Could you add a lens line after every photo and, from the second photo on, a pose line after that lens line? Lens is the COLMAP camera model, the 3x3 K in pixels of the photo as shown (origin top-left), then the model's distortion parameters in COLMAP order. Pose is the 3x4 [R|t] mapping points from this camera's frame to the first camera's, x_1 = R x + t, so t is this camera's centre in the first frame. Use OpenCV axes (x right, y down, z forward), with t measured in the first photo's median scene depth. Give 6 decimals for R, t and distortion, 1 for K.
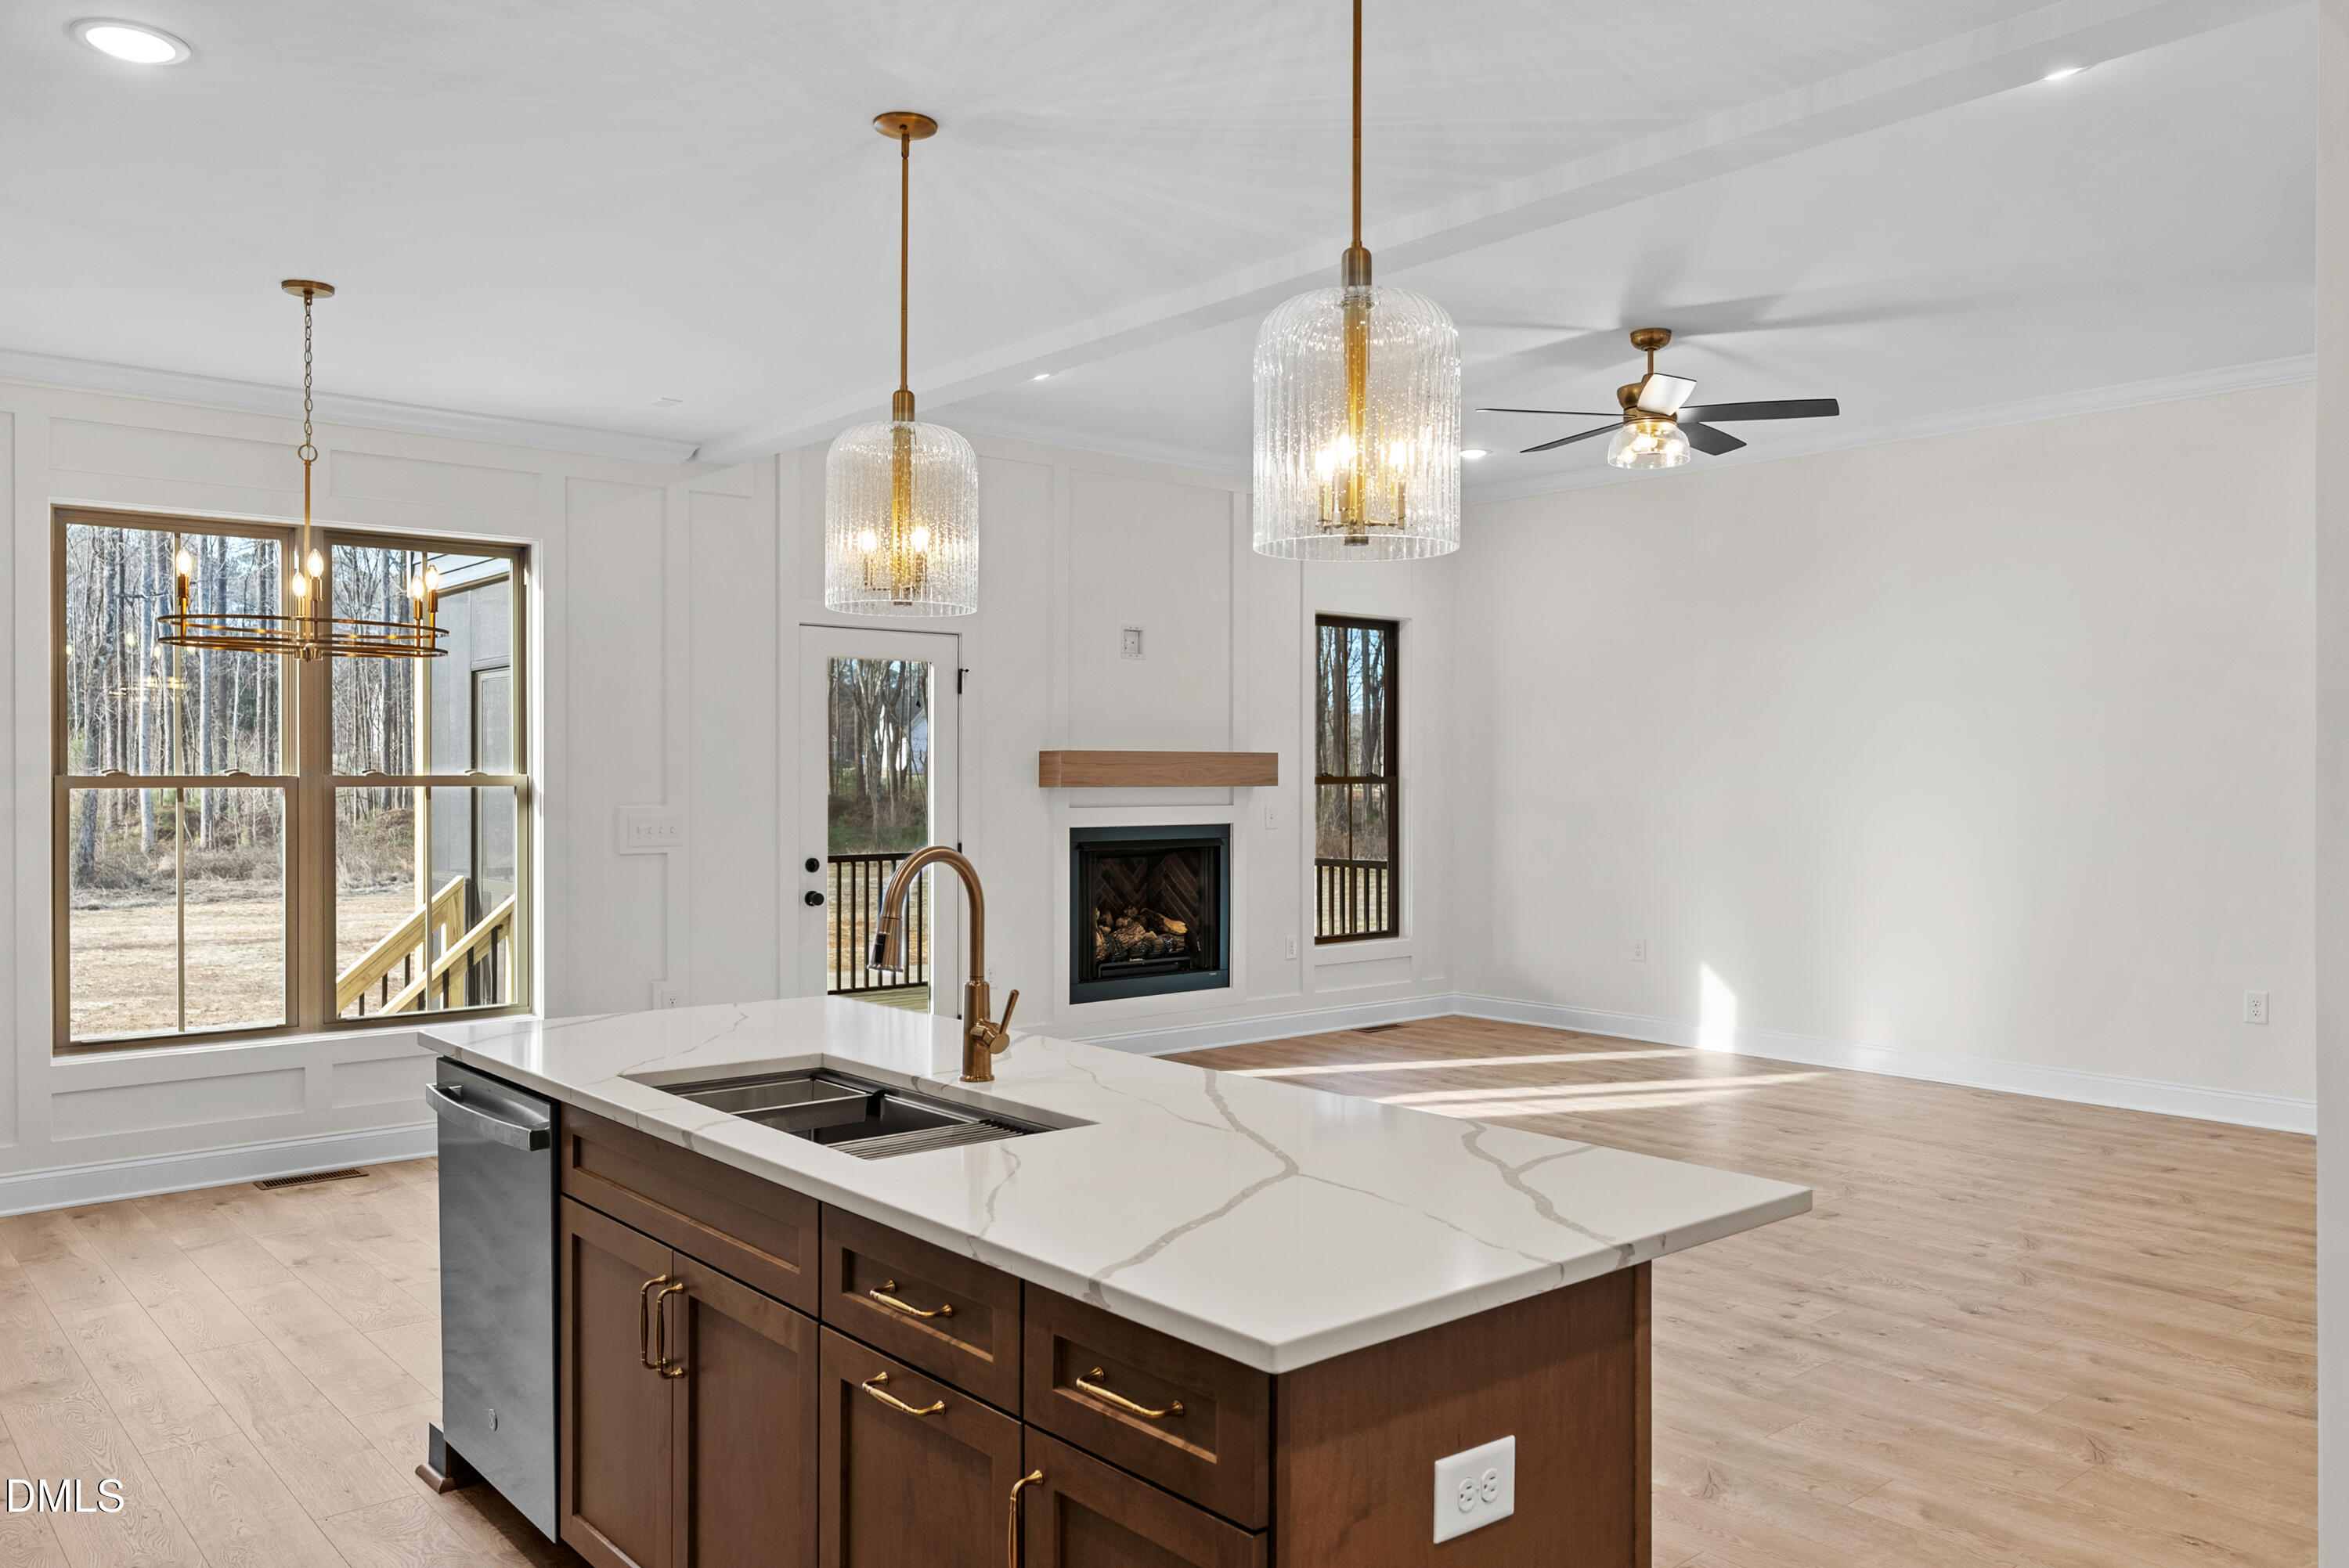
lens RADIAL K [[1726.4, 0, 1194.9], [0, 1726.4, 772.3], [0, 0, 1]] dist [-0.000073, 0.001452]
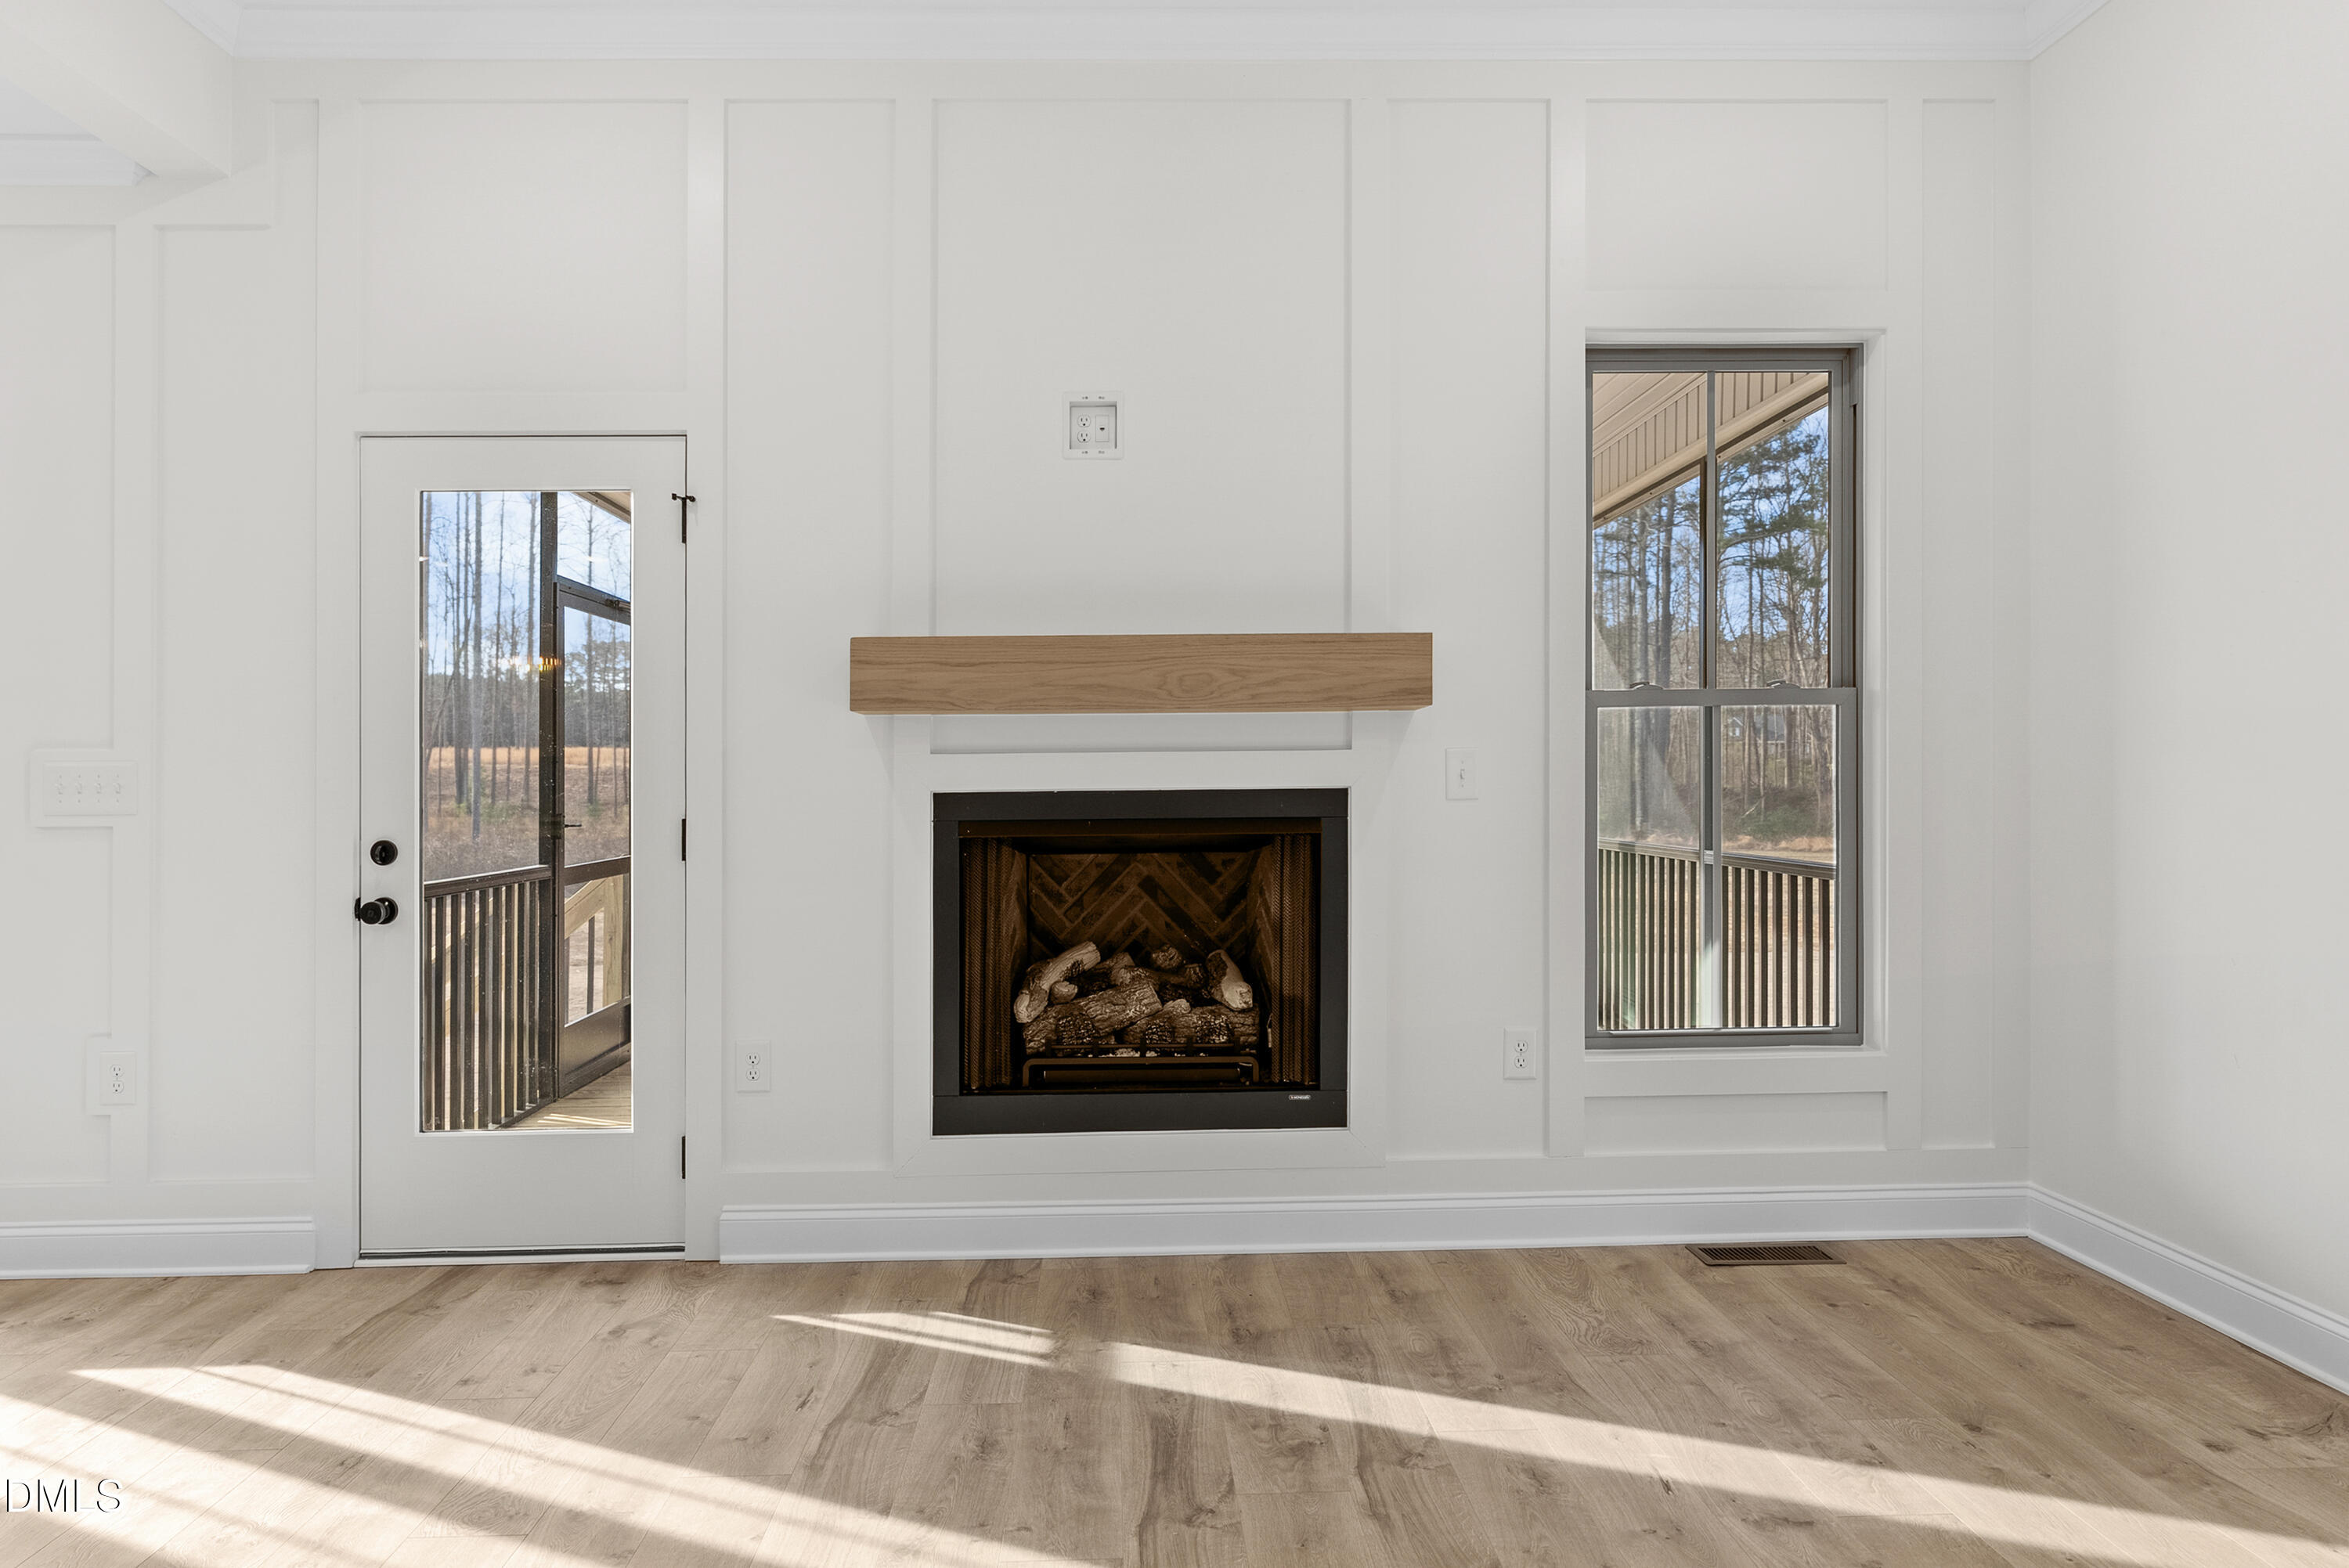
lens RADIAL K [[1308.7, 0, 1114.0], [0, 1308.7, 749.3], [0, 0, 1]] dist [-0.012646, 0.007042]
pose [[0.761603, -0.023812, -0.647606, 0.331356], [0.011669, 0.999667, -0.023033, 0.042594], [0.647939, 0.009985, 0.761627, 1.088495]]
